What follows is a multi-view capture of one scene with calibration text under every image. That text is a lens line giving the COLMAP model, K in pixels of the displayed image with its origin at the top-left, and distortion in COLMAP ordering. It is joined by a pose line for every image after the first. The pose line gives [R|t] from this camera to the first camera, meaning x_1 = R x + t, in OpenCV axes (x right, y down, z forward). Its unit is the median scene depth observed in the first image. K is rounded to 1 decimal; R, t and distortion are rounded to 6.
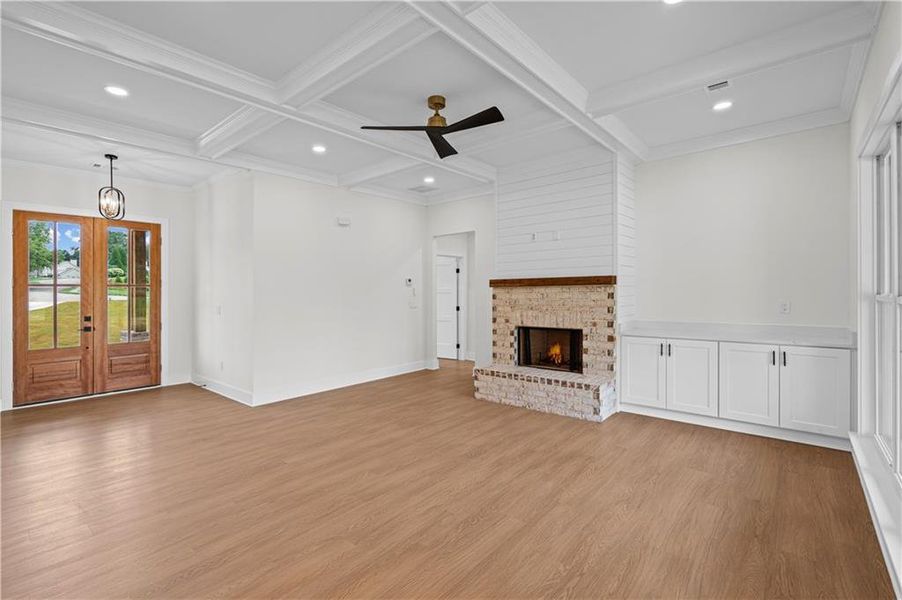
lens RADIAL K [[412.9, 0, 444.2], [0, 412.9, 293.3], [0, 0, 1]] dist [-0.003712, 0.003349]
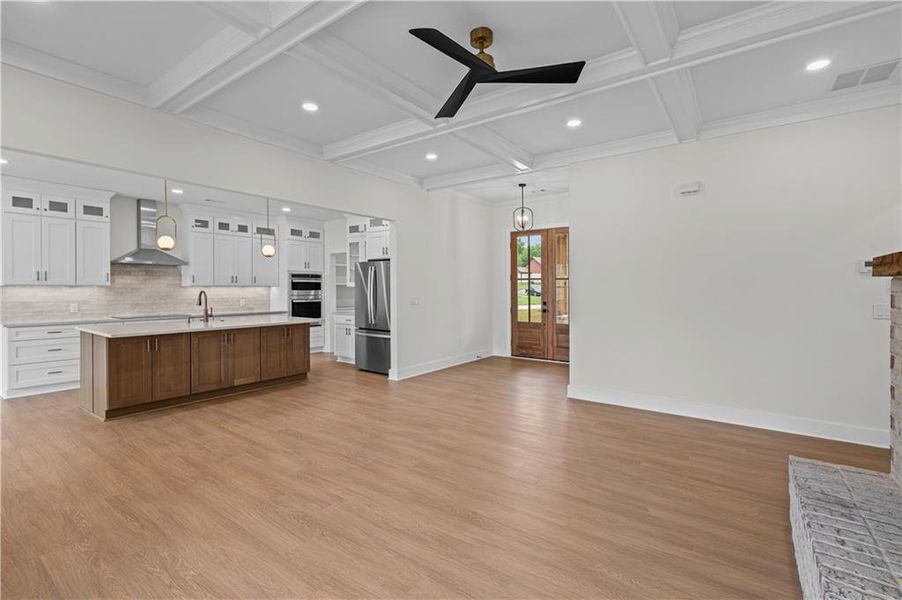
lens RADIAL K [[412.9, 0, 445.3], [0, 412.9, 291.1], [0, 0, 1]] dist [-0.003712, 0.003349]
pose [[0.074927, 0.021488, -0.996957, 0.532750], [-0.005075, 0.999763, 0.021167, -0.006859], [0.997176, 0.003474, 0.075018, 0.633362]]
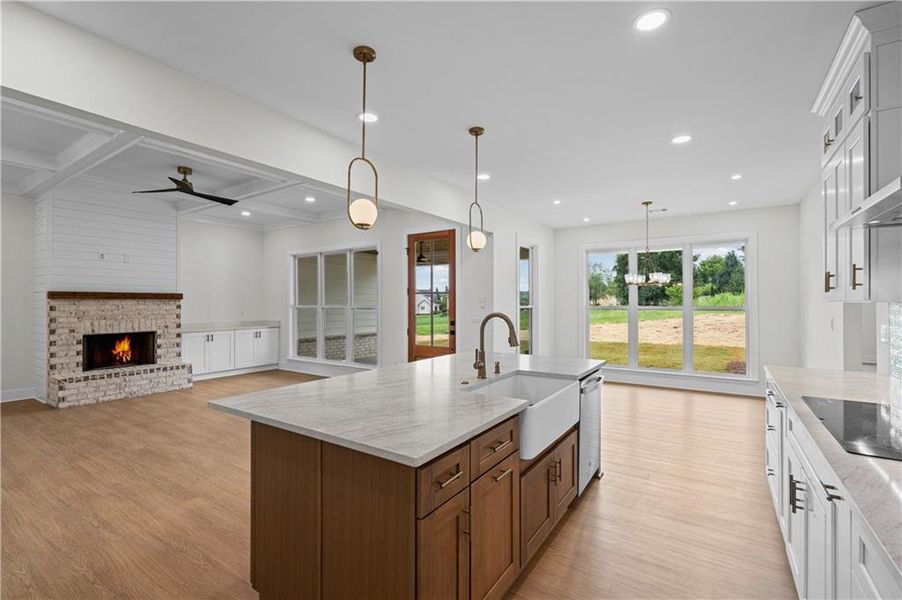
lens RADIAL K [[412.9, 0, 448.8], [0, 412.9, 307.1], [0, 0, 1]] dist [-0.003712, 0.003349]
pose [[-0.118010, 0.000450, 0.993012, -1.120513], [0.005183, 0.999987, 0.000163, 0.011483], [-0.992999, 0.005166, -0.118011, 0.185885]]
